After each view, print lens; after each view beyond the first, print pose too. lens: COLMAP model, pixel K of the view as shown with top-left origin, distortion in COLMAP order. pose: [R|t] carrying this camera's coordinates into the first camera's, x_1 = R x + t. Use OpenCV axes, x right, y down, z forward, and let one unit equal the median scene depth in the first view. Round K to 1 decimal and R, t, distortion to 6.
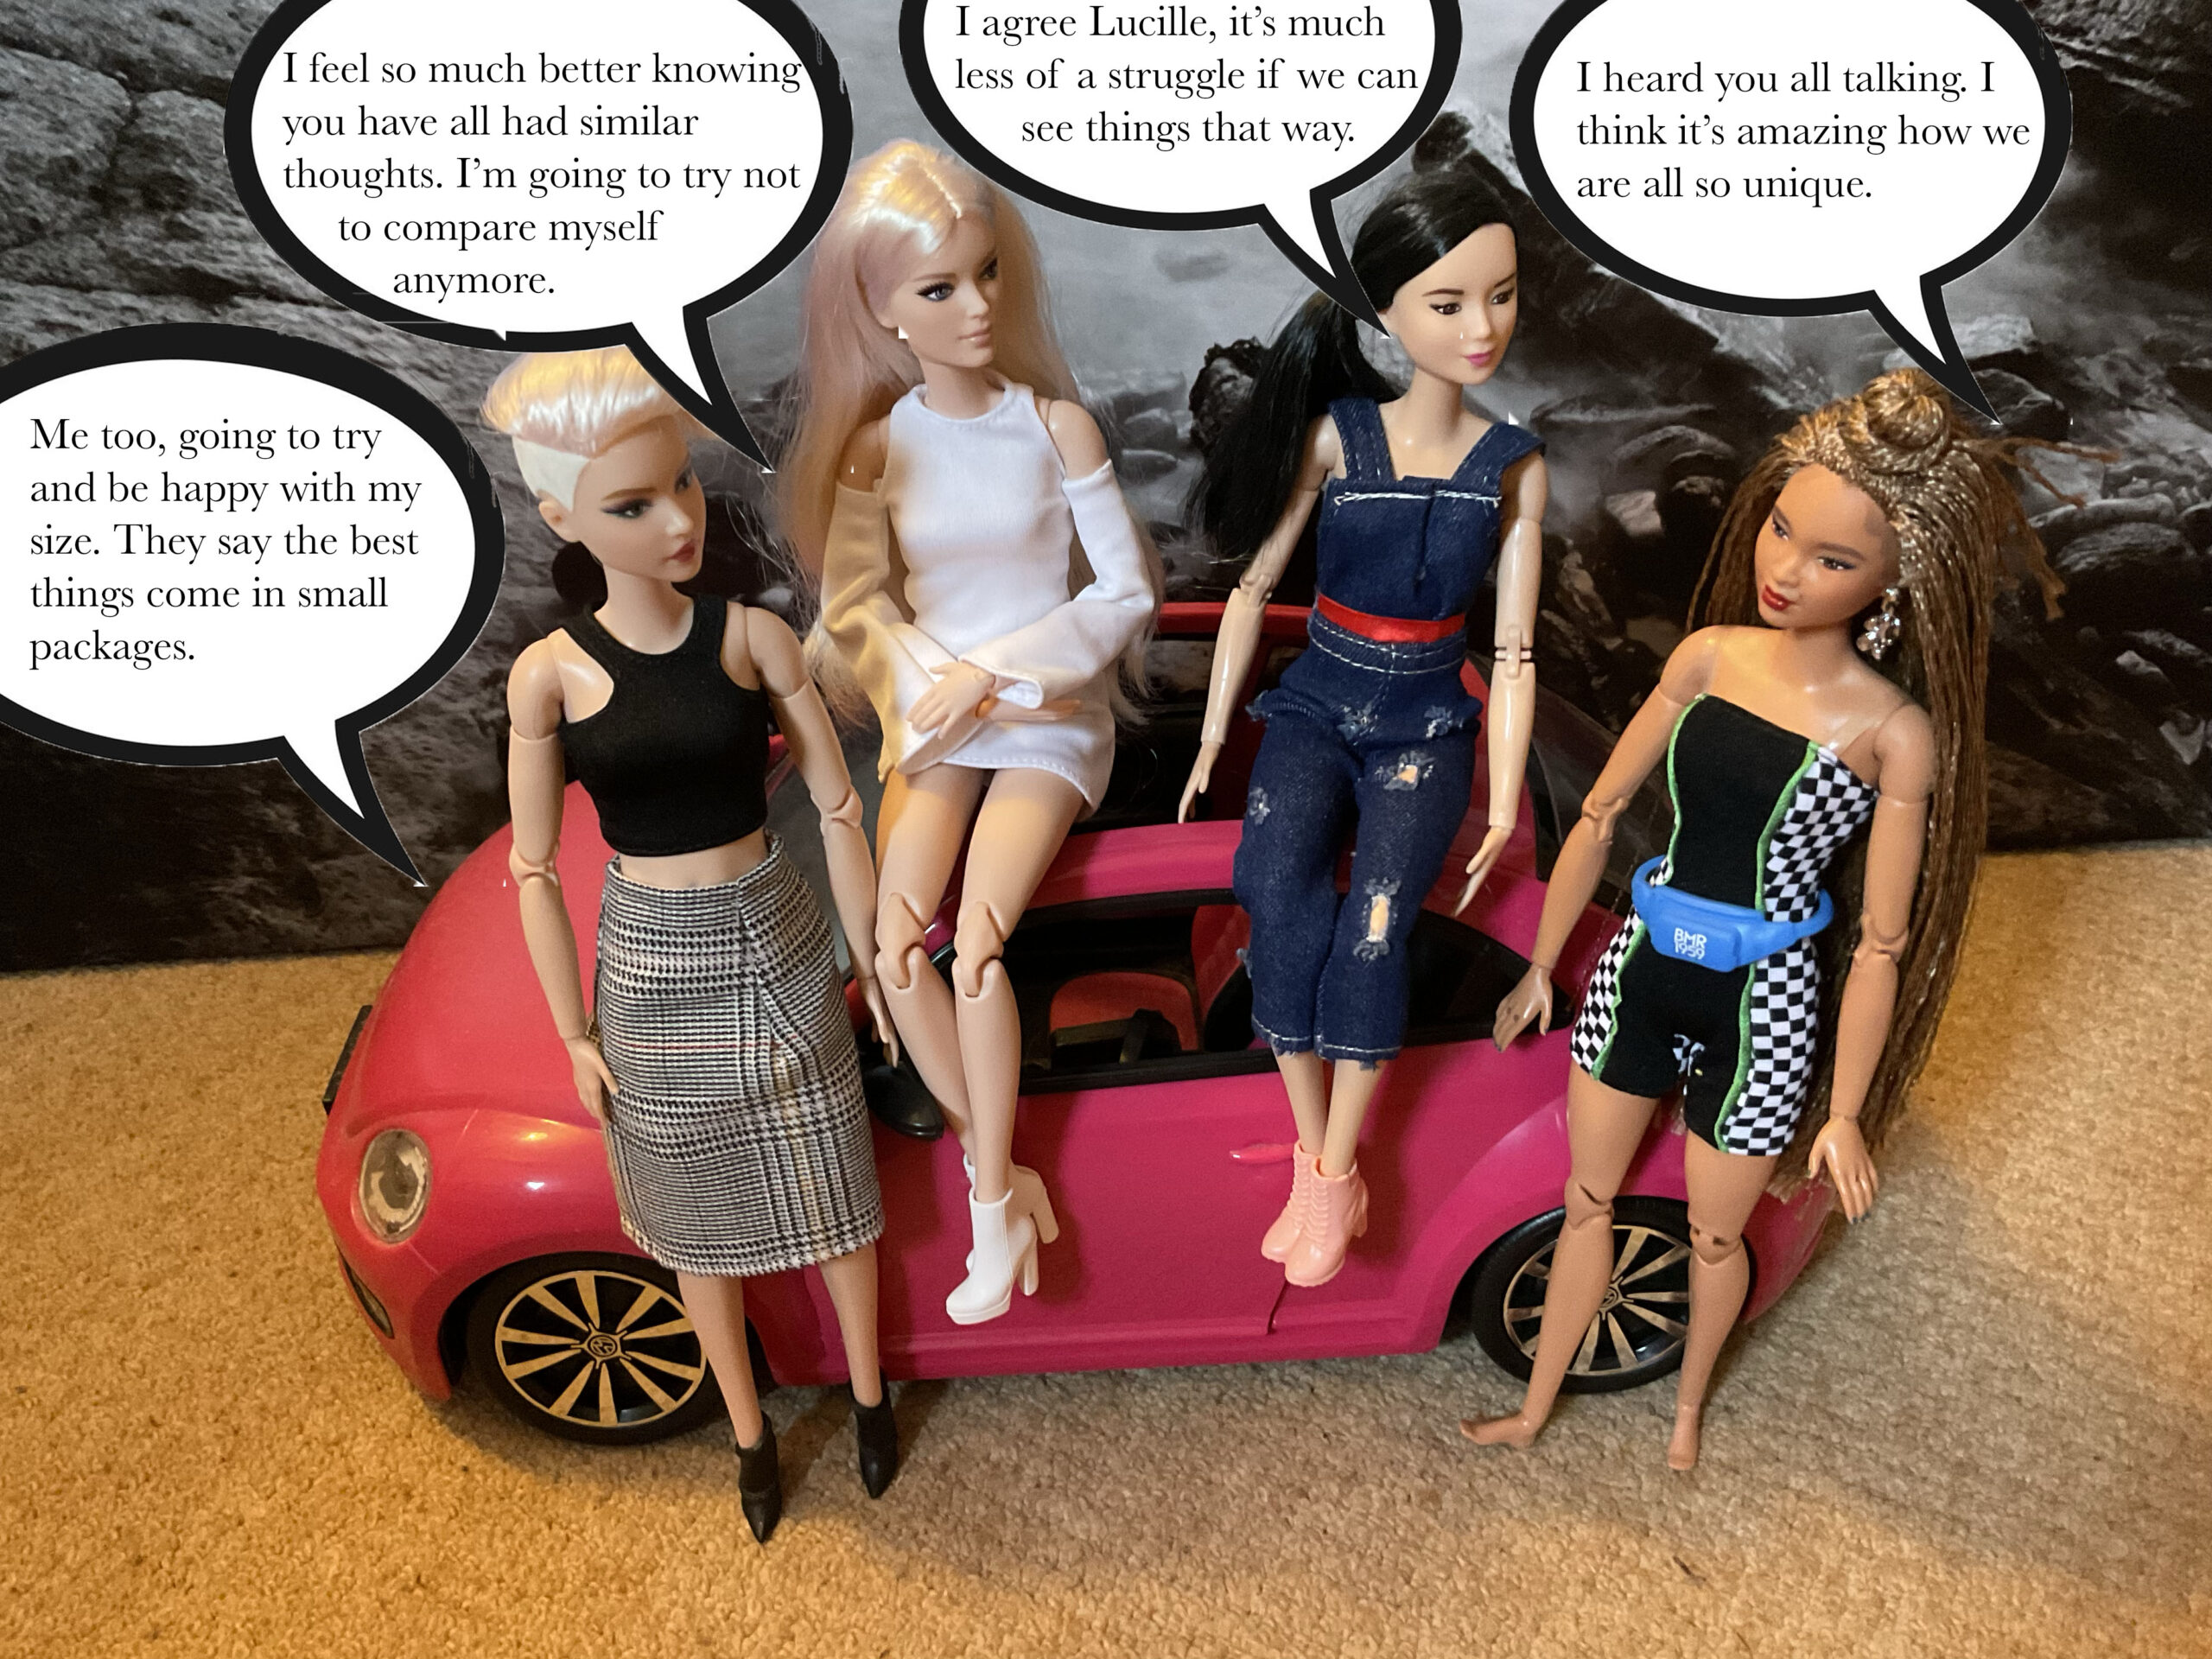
lens RADIAL K [[1848.1, 0, 1103.1], [0, 1848.1, 829.3], [0, 0, 1]] dist [0.000076, -0.051403]
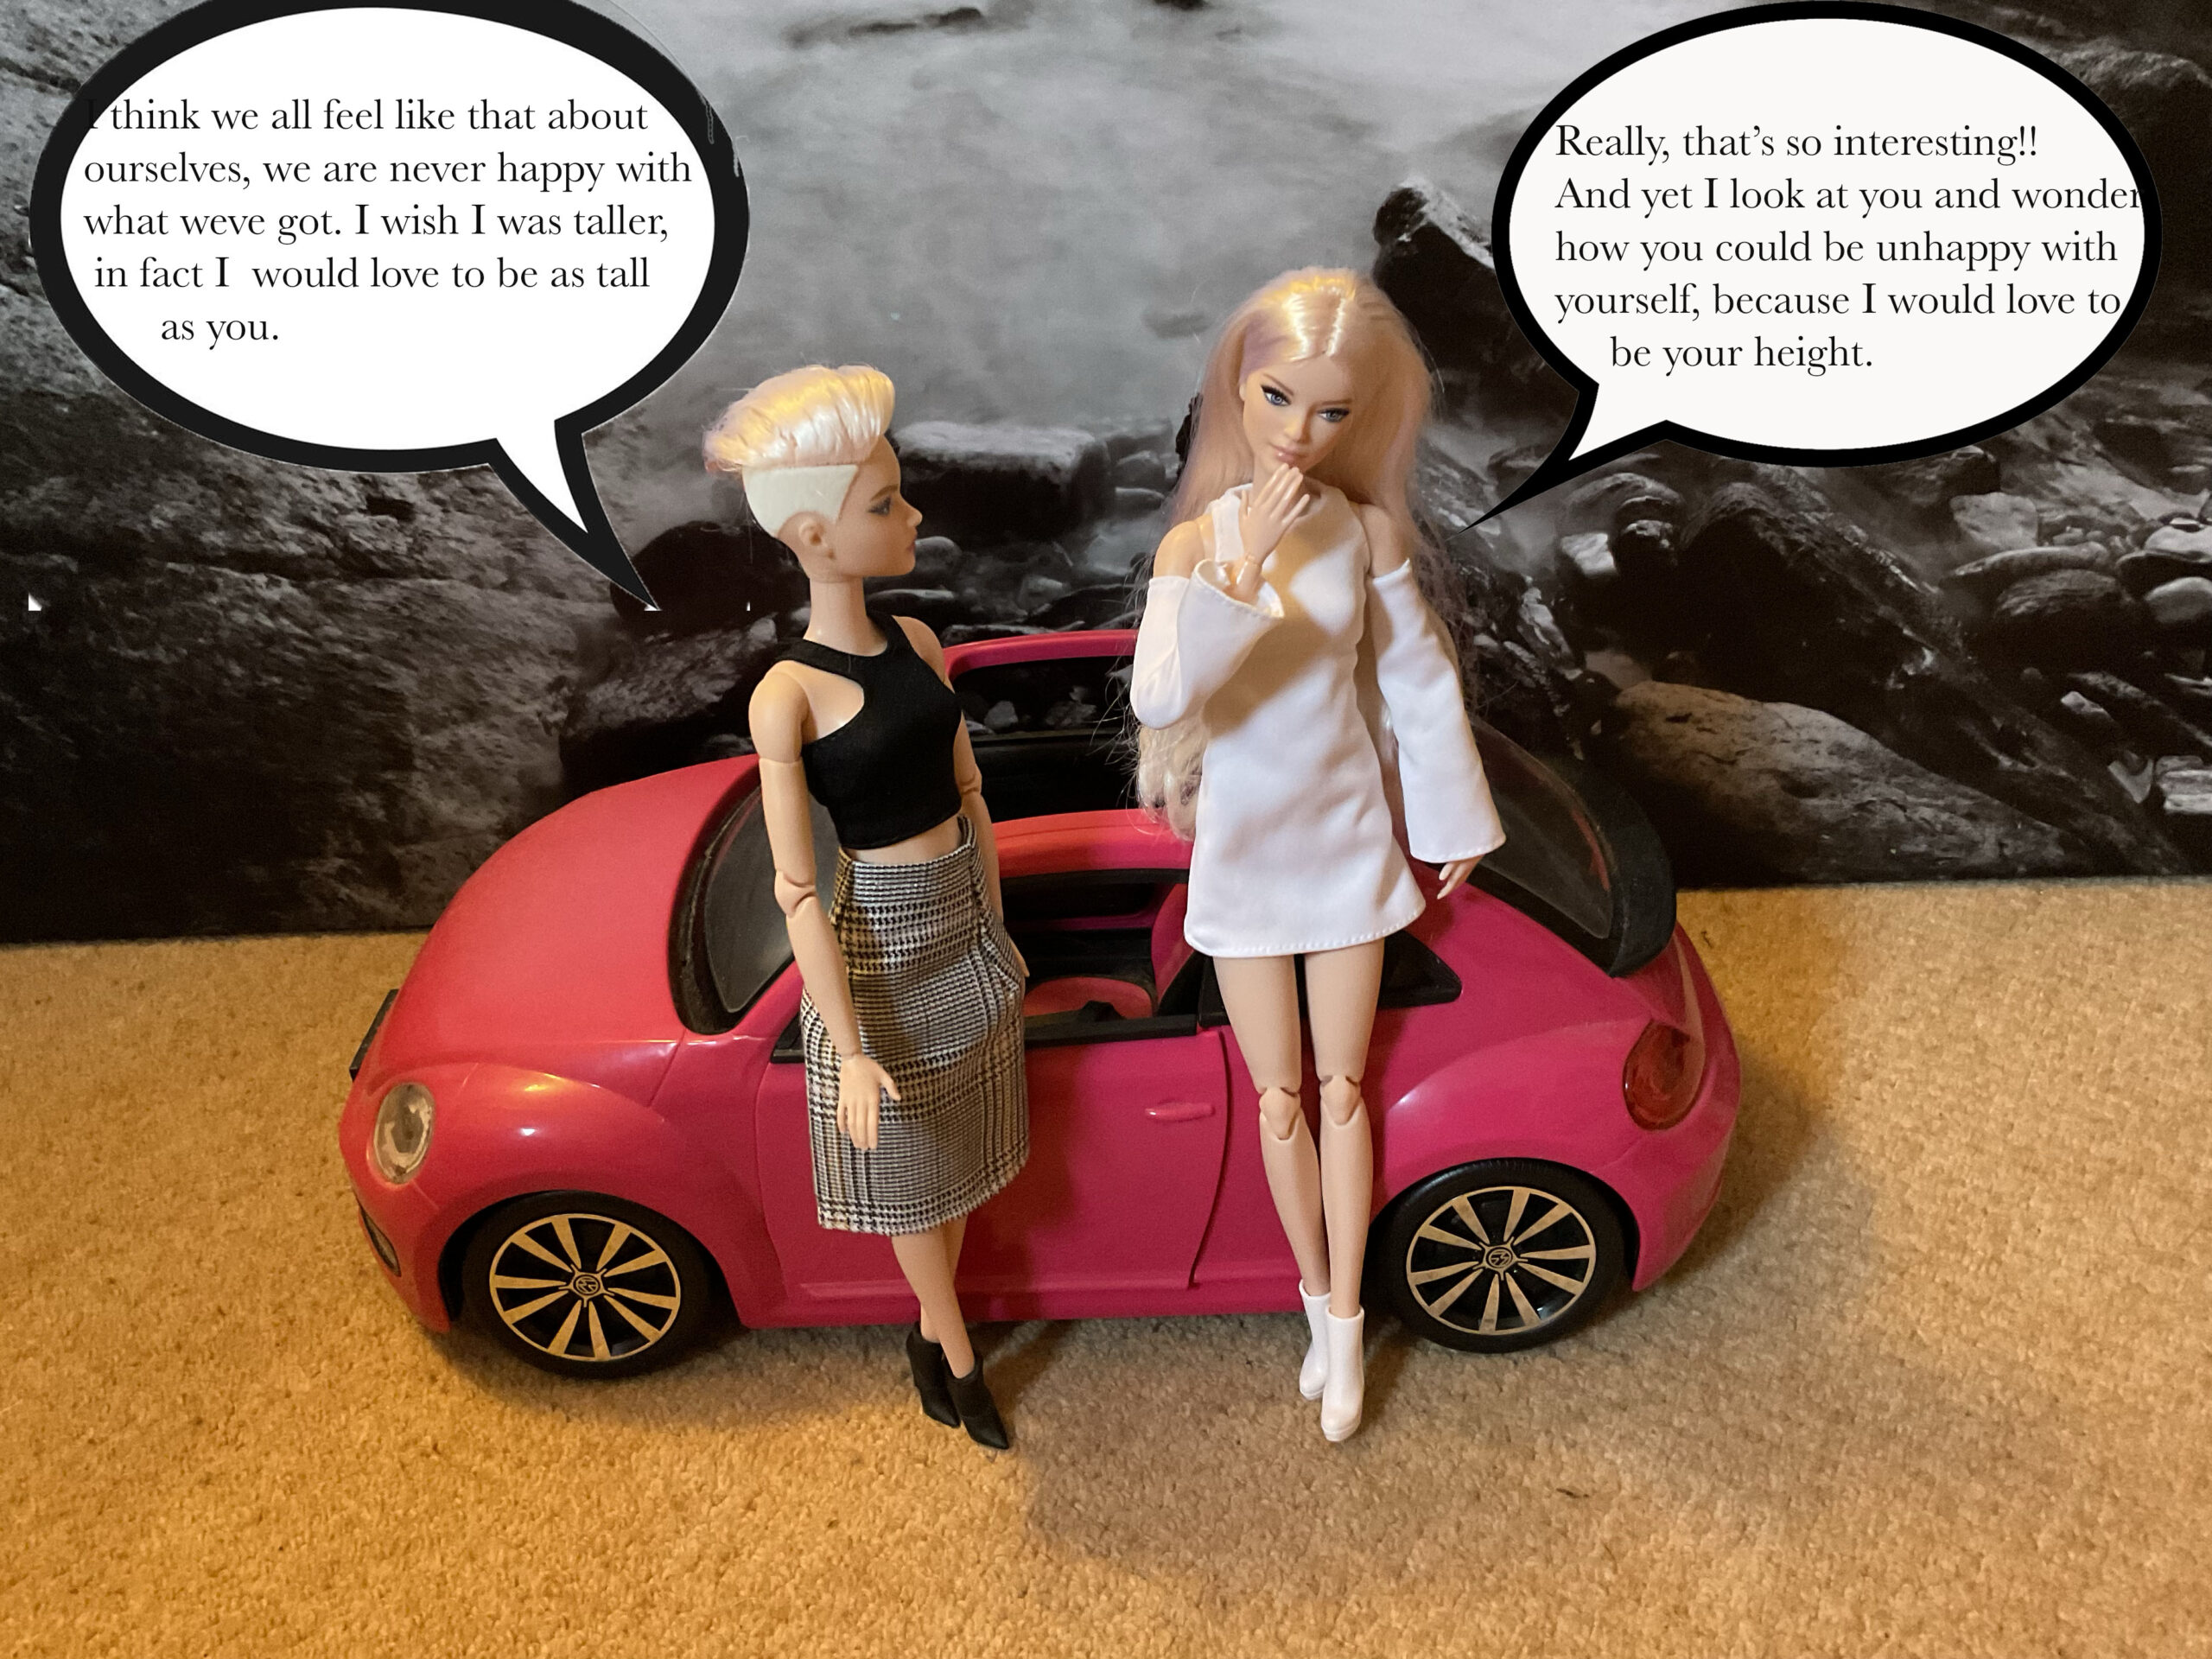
lens RADIAL K [[1848.1, 0, 1107.8], [0, 1848.1, 830.5], [0, 0, 1]] dist [0.000076, -0.051403]
pose [[0.997565, 0.023446, -0.065679, 0.091937], [-0.026777, 0.998376, -0.050292, 0.062627], [0.064393, 0.051928, 0.996573, -0.109088]]
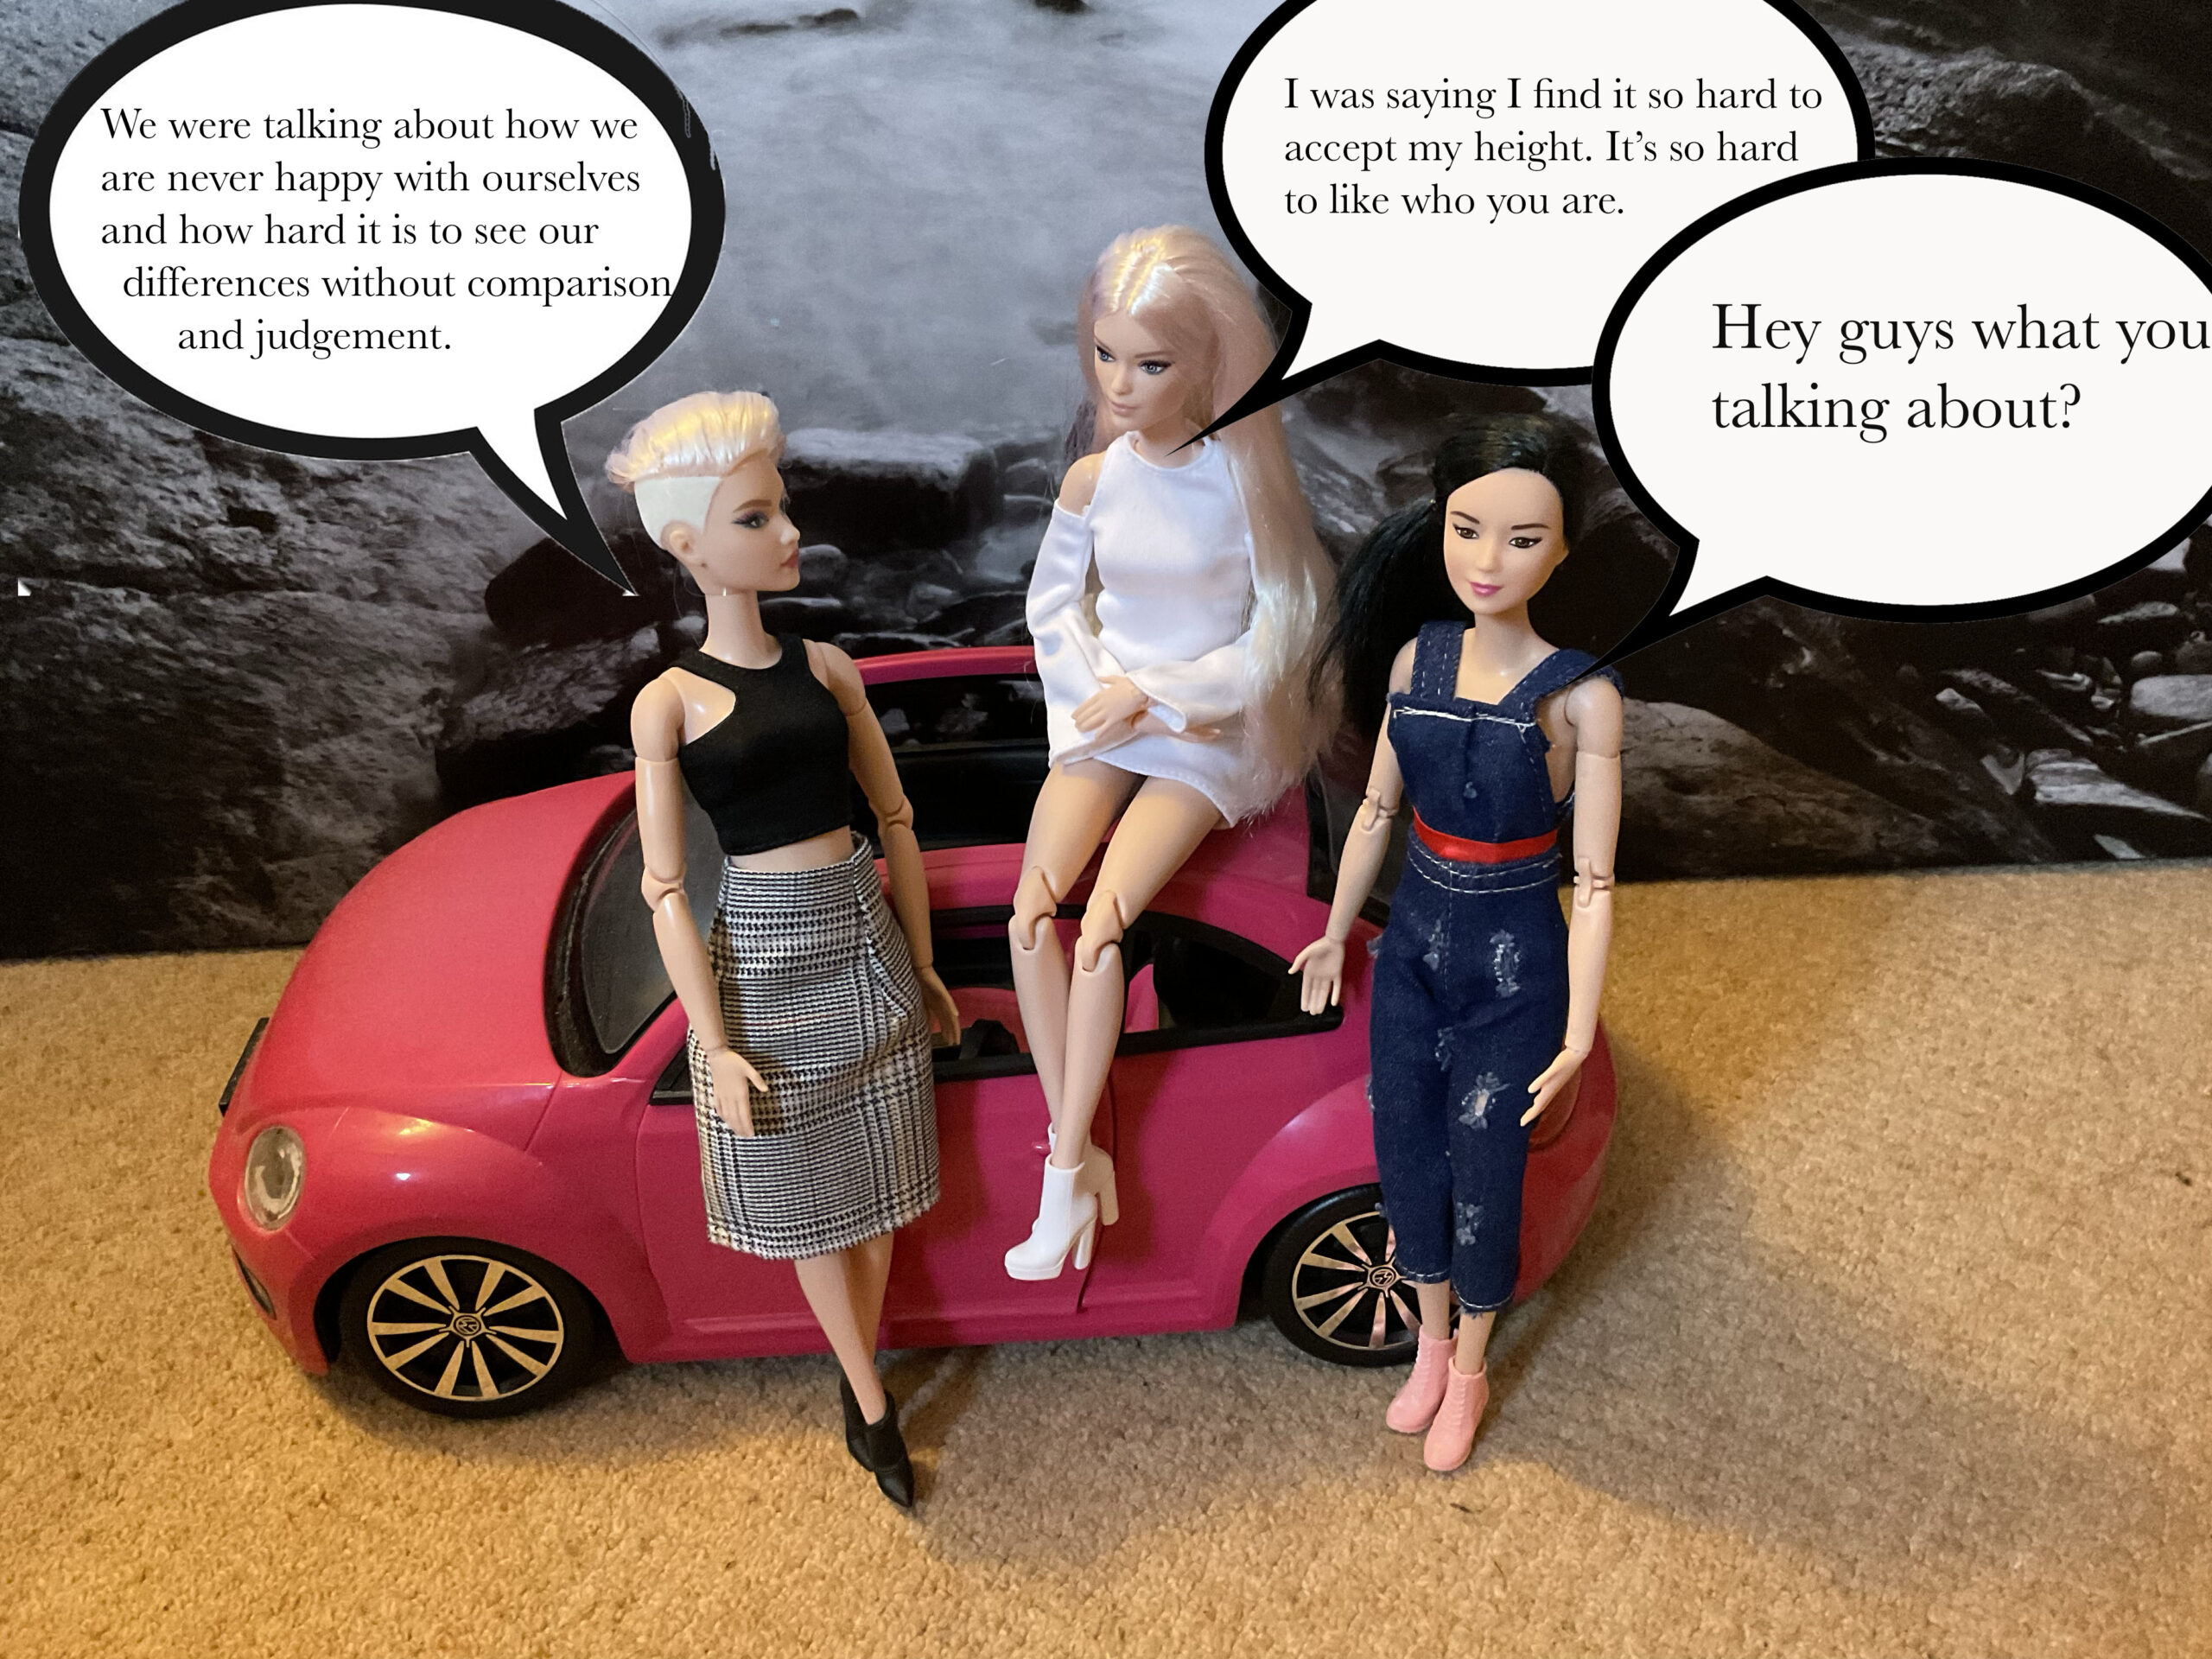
lens RADIAL K [[1848.1, 0, 1114.4], [0, 1848.1, 828.5], [0, 0, 1]] dist [0.000076, -0.051403]
pose [[0.999891, 0.012274, -0.008266, 0.096858], [-0.012422, 0.999759, -0.018078, 0.013265], [0.008042, 0.018179, 0.999802, -0.104955]]
